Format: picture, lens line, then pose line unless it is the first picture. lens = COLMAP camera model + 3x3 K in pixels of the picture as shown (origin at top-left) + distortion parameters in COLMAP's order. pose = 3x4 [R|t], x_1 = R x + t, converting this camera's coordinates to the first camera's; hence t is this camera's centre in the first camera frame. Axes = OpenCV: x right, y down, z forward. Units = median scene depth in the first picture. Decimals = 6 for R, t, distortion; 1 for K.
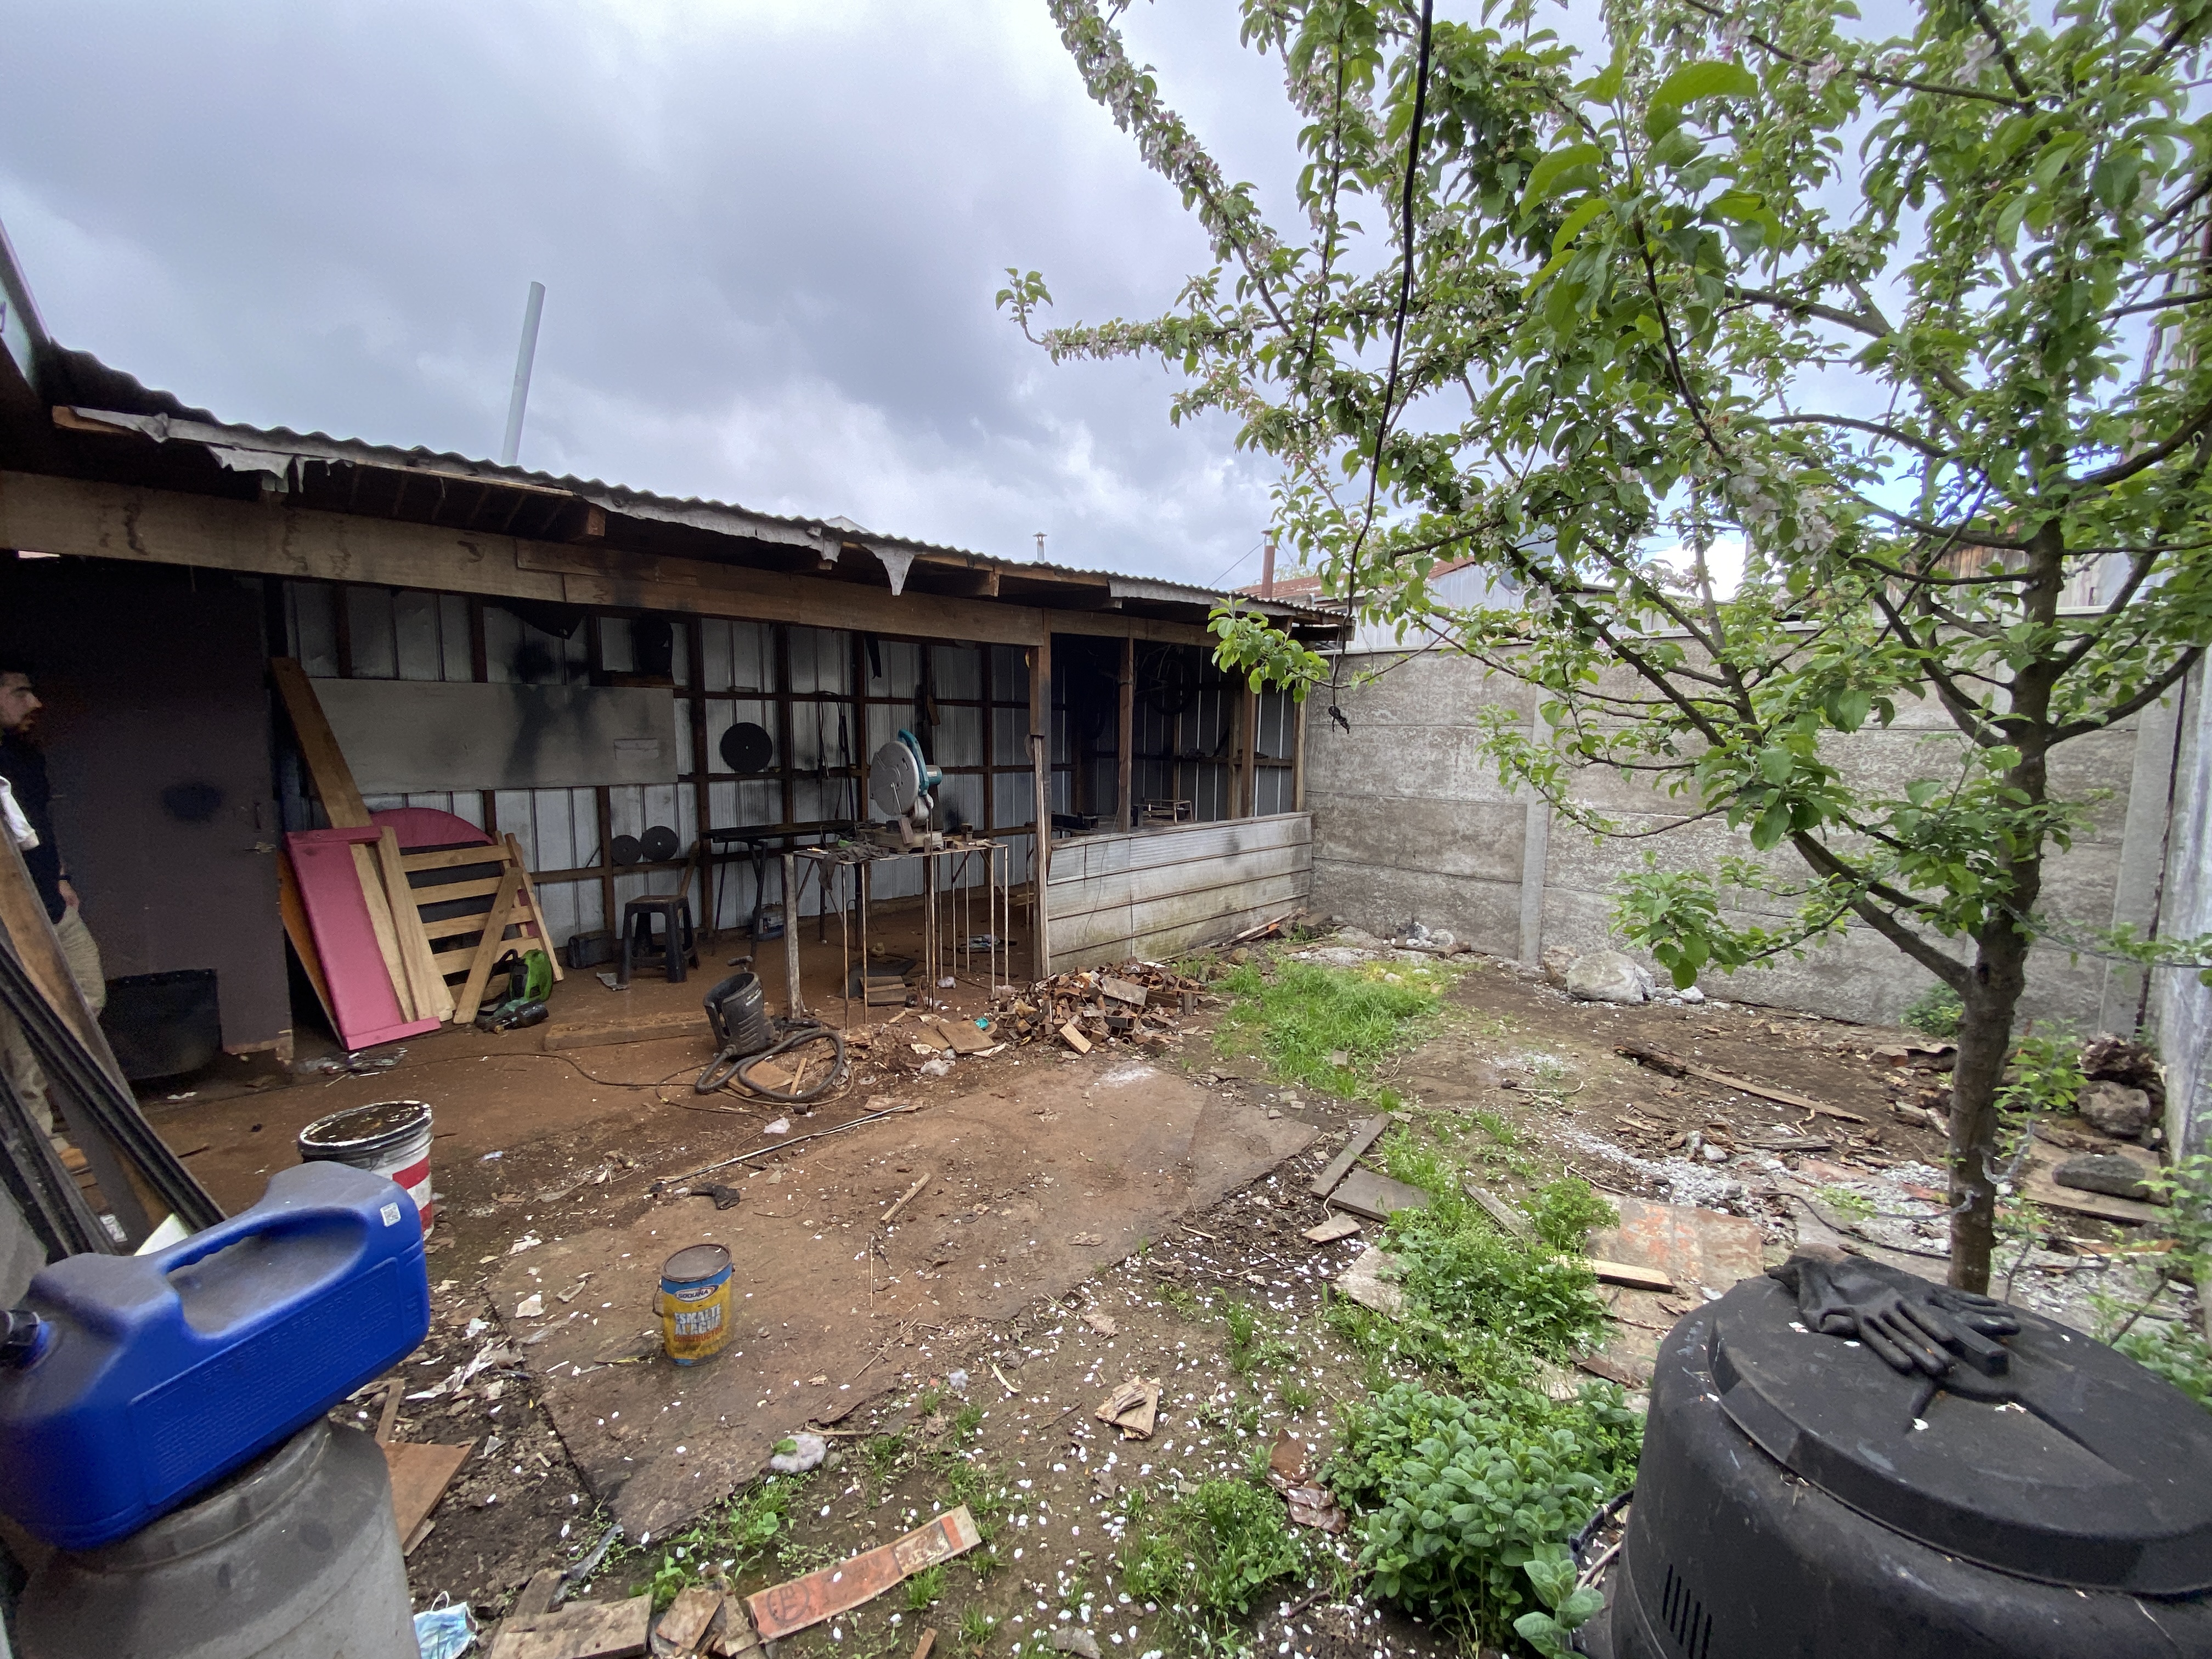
lens RADIAL K [[898.4, 0, 1106.0], [0, 898.4, 829.5], [0, 0, 1]] dist [0.031452, -0.026656]
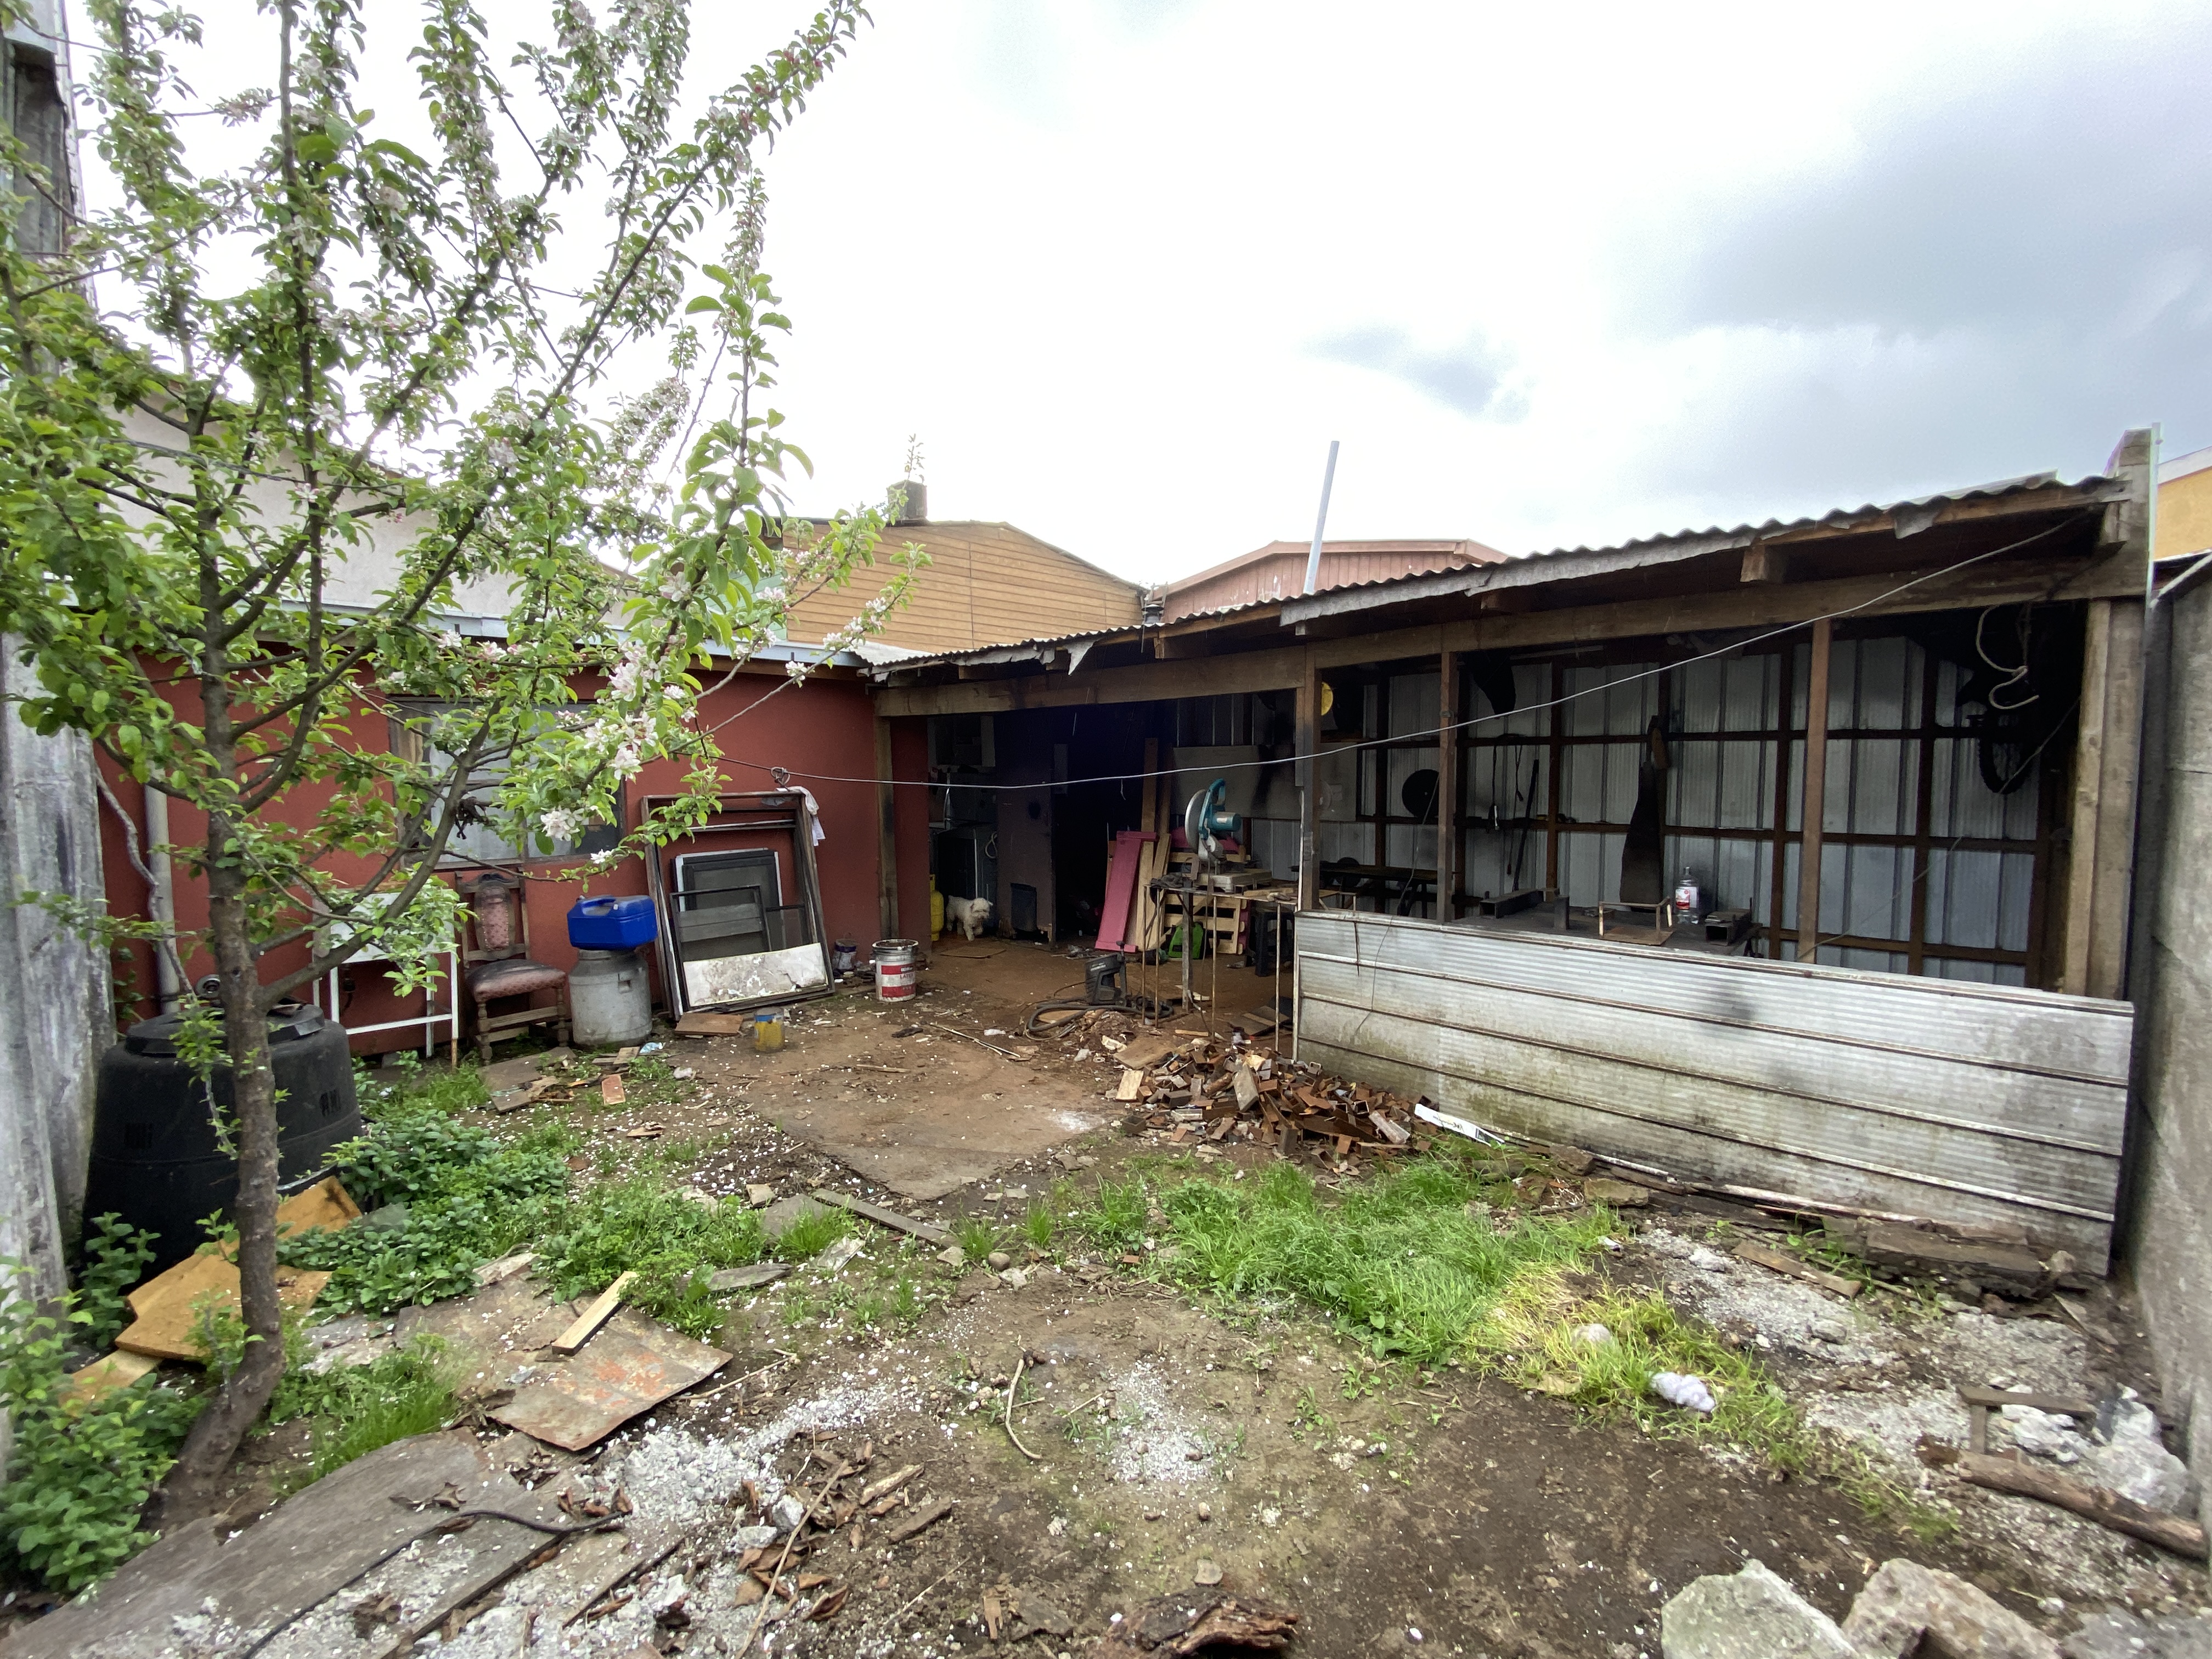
lens RADIAL K [[898.4, 0, 1106.0], [0, 898.4, 829.5], [0, 0, 1]] dist [0.031452, -0.026656]
pose [[0.017071, 0.063882, -0.997811, 1.570974], [-0.108637, 0.992167, 0.061662, -0.185122], [0.993935, 0.107346, 0.023877, 1.503157]]
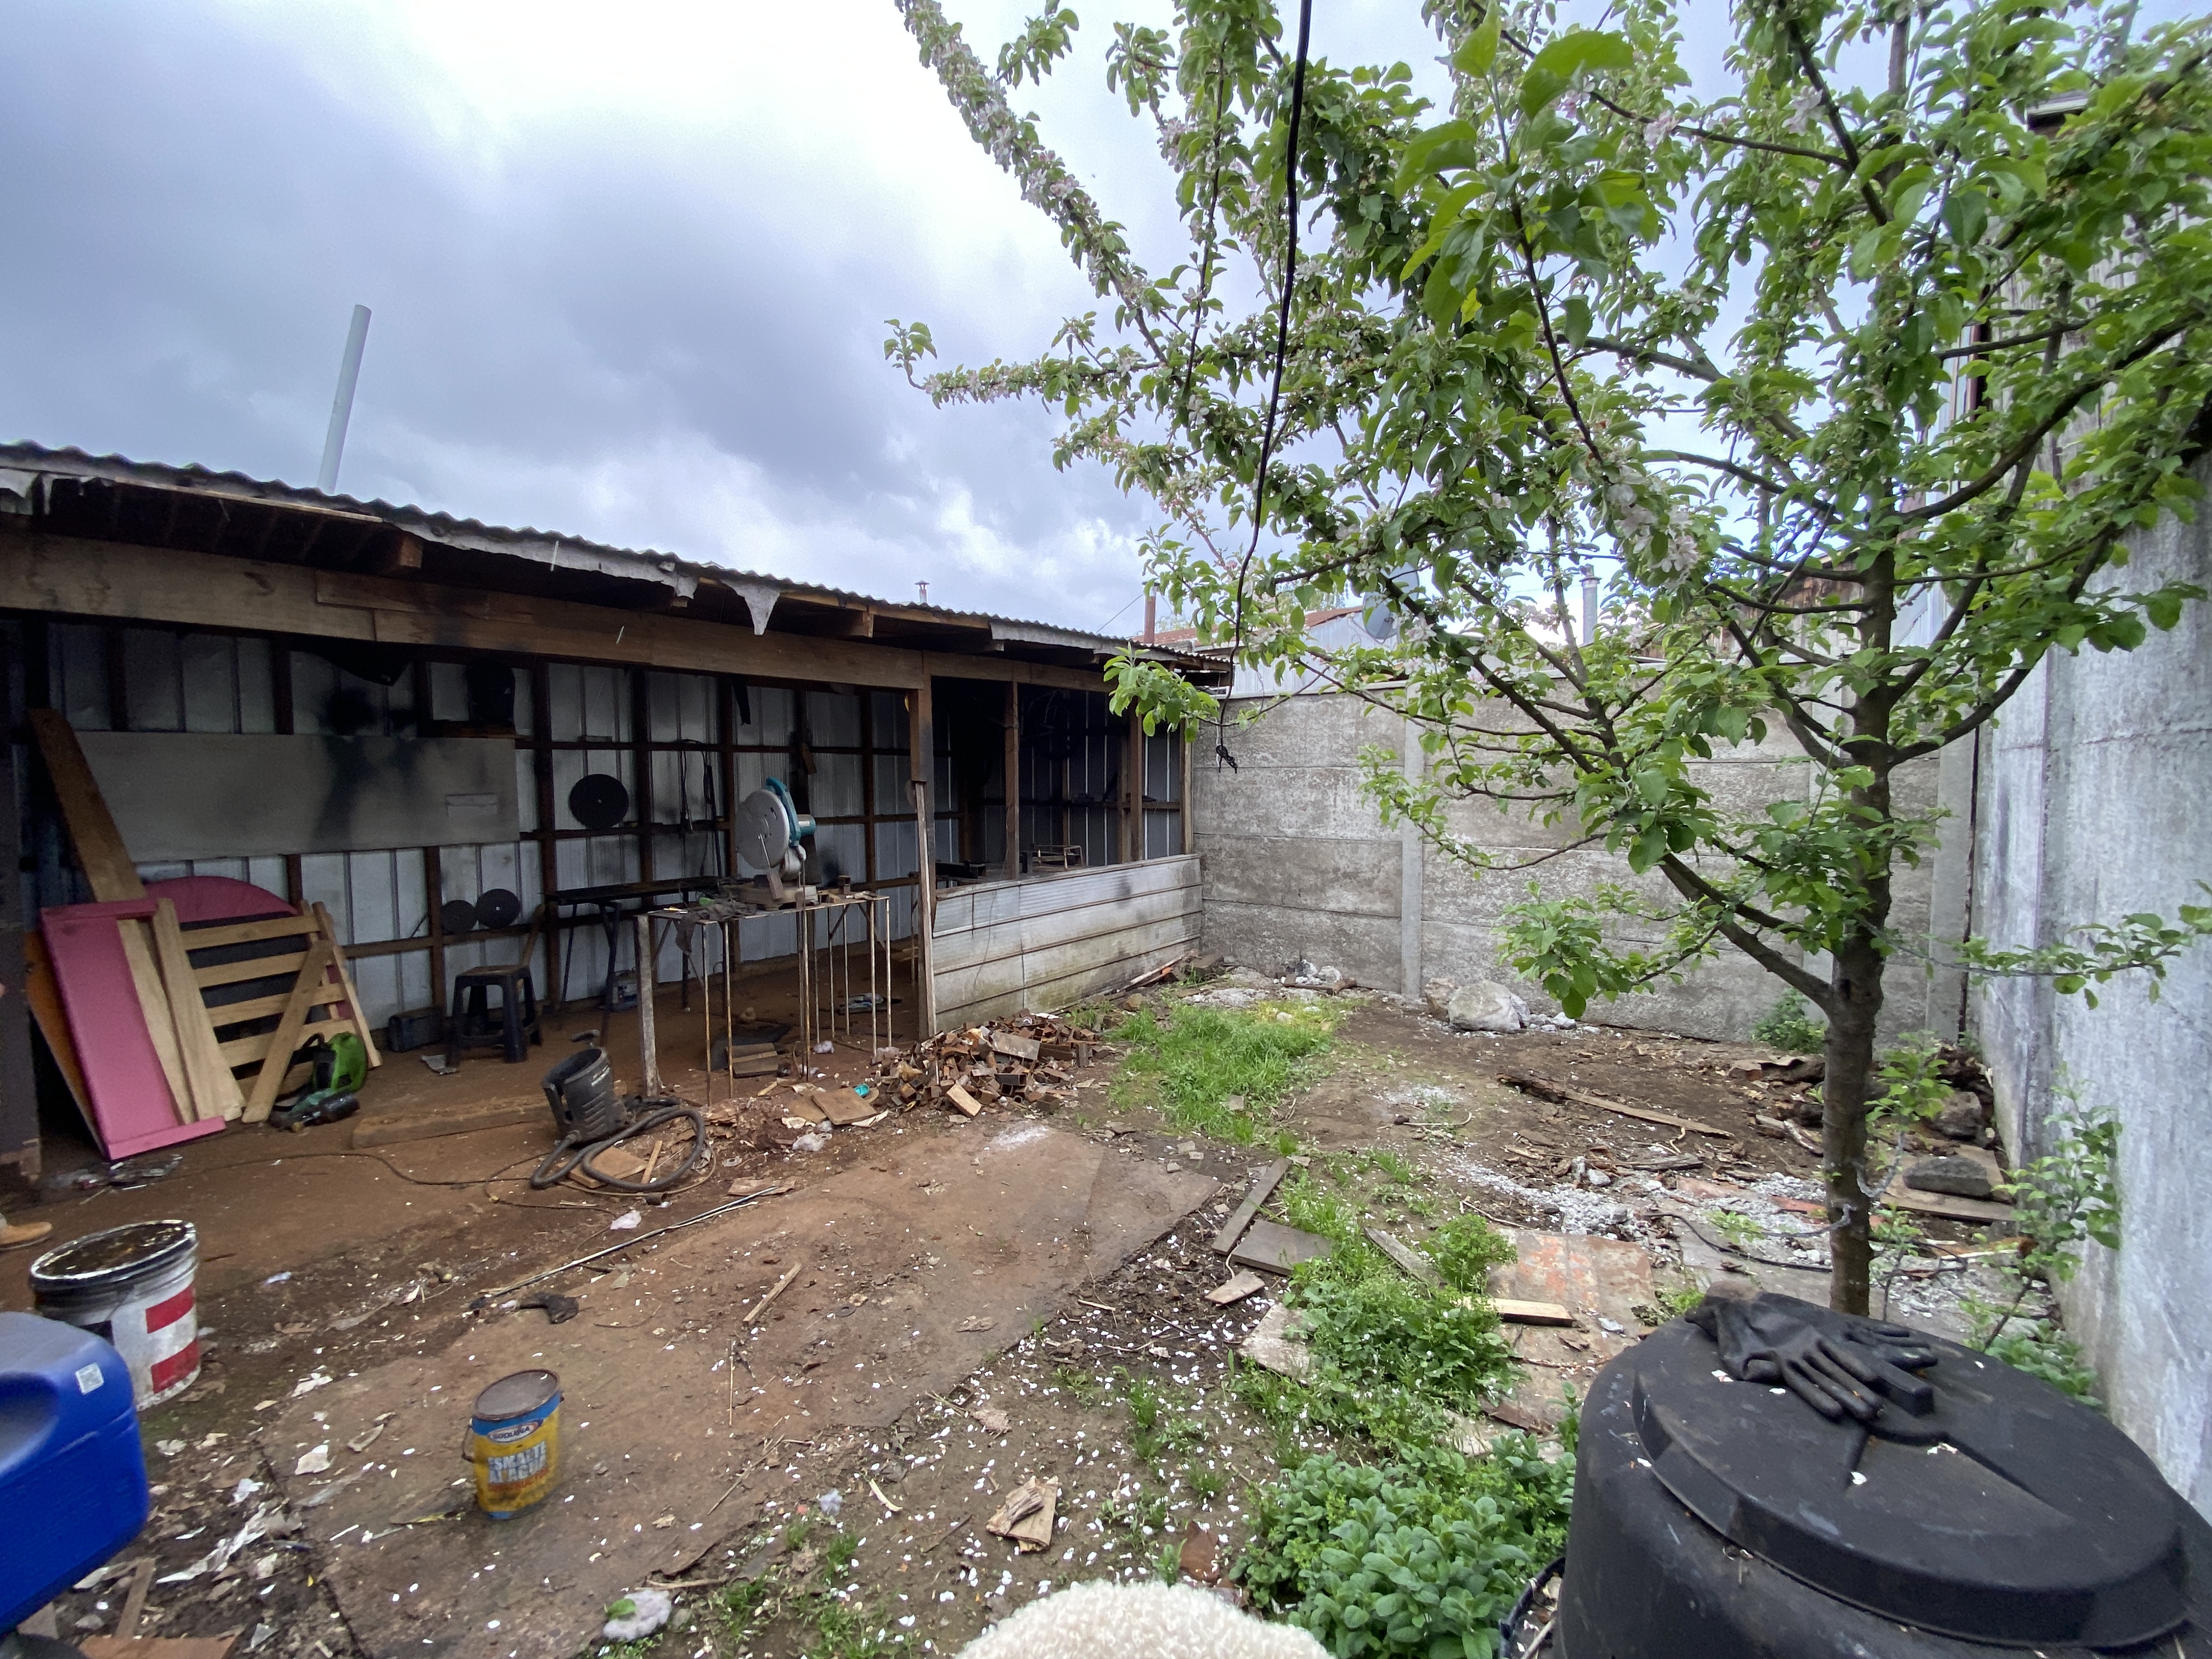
lens RADIAL K [[896.6, 0, 1116.0], [0, 896.6, 831.2], [0, 0, 1]] dist [0.017097, -0.017950]
pose [[0.991035, -0.022364, 0.131720, 0.010324], [0.029158, 0.998329, -0.049881, 0.003686], [-0.130385, 0.053275, 0.990031, 0.050710]]
